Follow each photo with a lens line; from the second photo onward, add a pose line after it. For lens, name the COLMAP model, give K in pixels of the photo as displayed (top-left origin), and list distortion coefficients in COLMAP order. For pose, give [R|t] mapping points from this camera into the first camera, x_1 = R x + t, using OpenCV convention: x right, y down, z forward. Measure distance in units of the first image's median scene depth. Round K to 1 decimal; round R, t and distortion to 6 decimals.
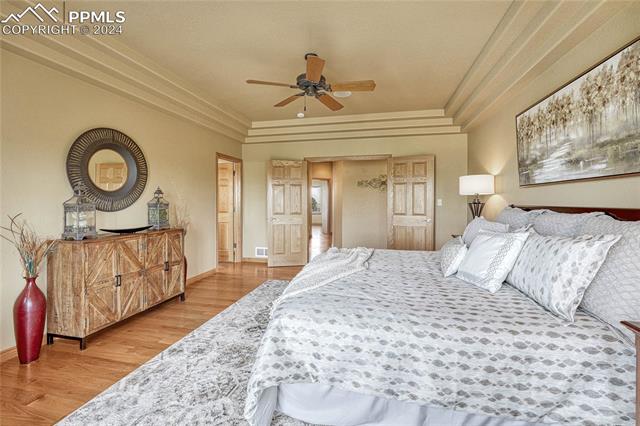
lens RADIAL K [[271.4, 0, 324.0], [0, 271.4, 202.9], [0, 0, 1]] dist [-0.010878, 0.000191]
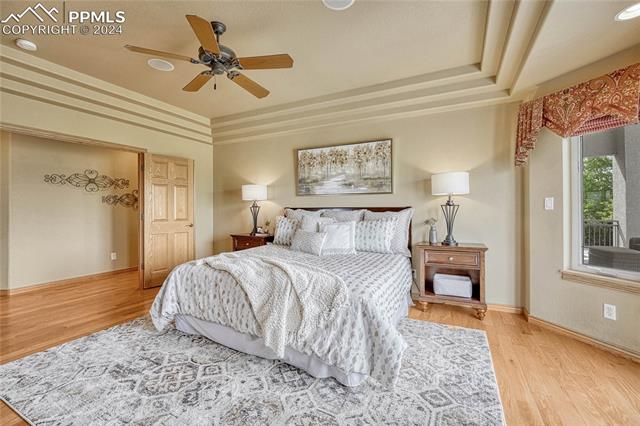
lens RADIAL K [[271.4, 0, 320.0], [0, 271.4, 208.4], [0, 0, 1]] dist [-0.010878, 0.000191]
pose [[0.245661, -0.001459, 0.969355, -1.008476], [0.009459, 0.999955, -0.000892, 0.021209], [-0.969310, 0.009388, 0.245663, 0.665432]]
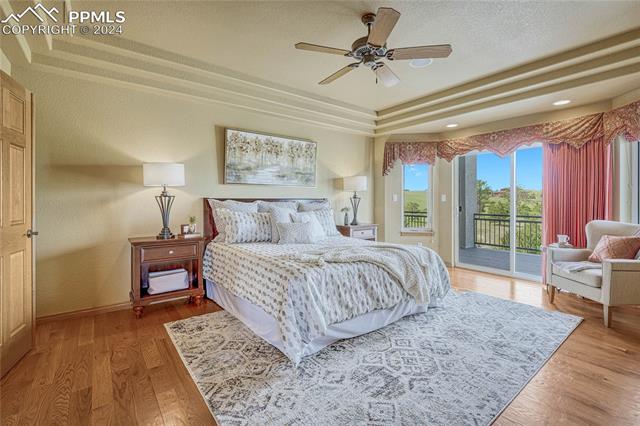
lens RADIAL K [[284.7, 0, 321.1], [0, 284.7, 202.8], [0, 0, 1]] dist [-0.003488, -0.000223]
pose [[-0.765826, -0.009879, 0.642972, -0.655461], [-0.000176, 0.999885, 0.015152, 0.014076], [-0.643048, 0.011490, -0.765740, 2.323271]]
